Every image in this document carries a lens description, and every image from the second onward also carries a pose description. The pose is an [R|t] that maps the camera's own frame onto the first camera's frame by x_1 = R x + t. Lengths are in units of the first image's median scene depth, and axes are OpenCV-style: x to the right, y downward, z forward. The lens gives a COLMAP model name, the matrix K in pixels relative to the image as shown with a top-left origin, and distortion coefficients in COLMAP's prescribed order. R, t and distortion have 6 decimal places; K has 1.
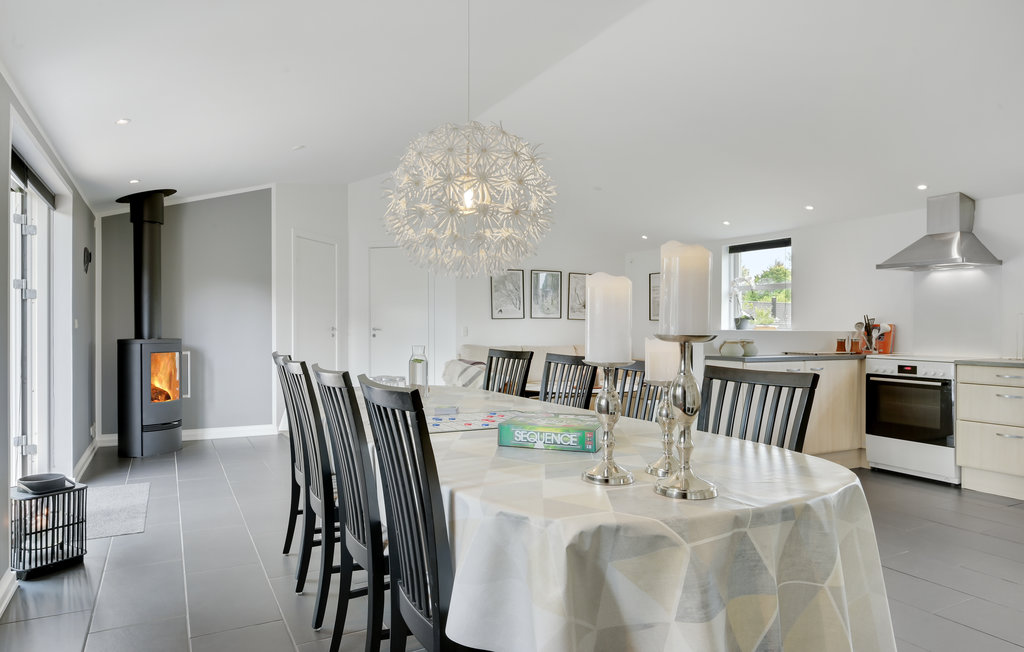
lens RADIAL K [[621.5, 0, 493.3], [0, 621.5, 325.7], [0, 0, 1]] dist [0.000463, 0.000122]
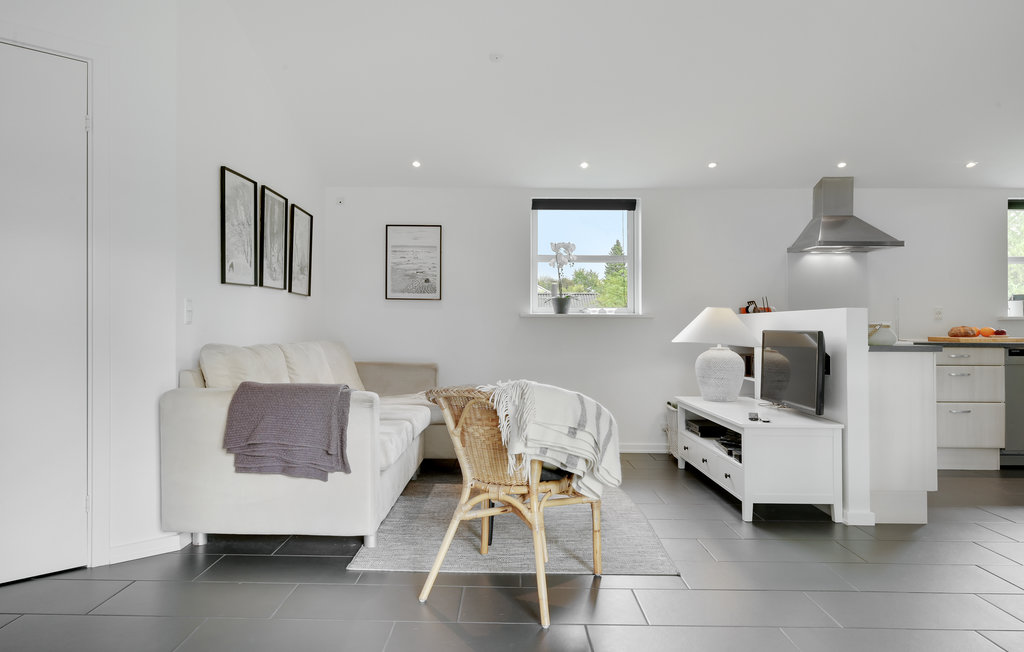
lens RADIAL K [[694.3, 0, 496.4], [0, 694.3, 310.4], [0, 0, 1]] dist [0.009390, 0.003621]
pose [[0.485981, 0.016091, 0.873821, -0.479093], [-0.004824, 0.999865, -0.015729, 0.021029], [-0.873956, 0.003428, 0.485993, 0.884301]]
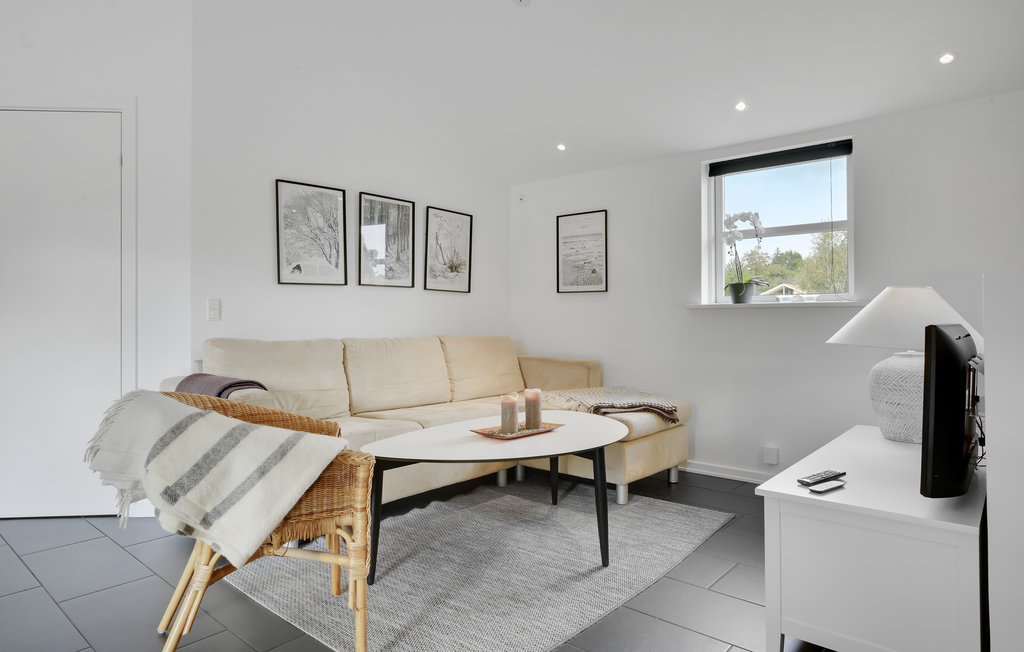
lens RADIAL K [[602.2, 0, 513.4], [0, 602.2, 311.7], [0, 0, 1]] dist [-0.010230, 0.005730]
pose [[0.931180, -0.002990, 0.364548, -0.004092], [0.007005, 0.999929, -0.009690, 0.023964], [-0.364493, 0.011576, 0.931134, 0.738383]]
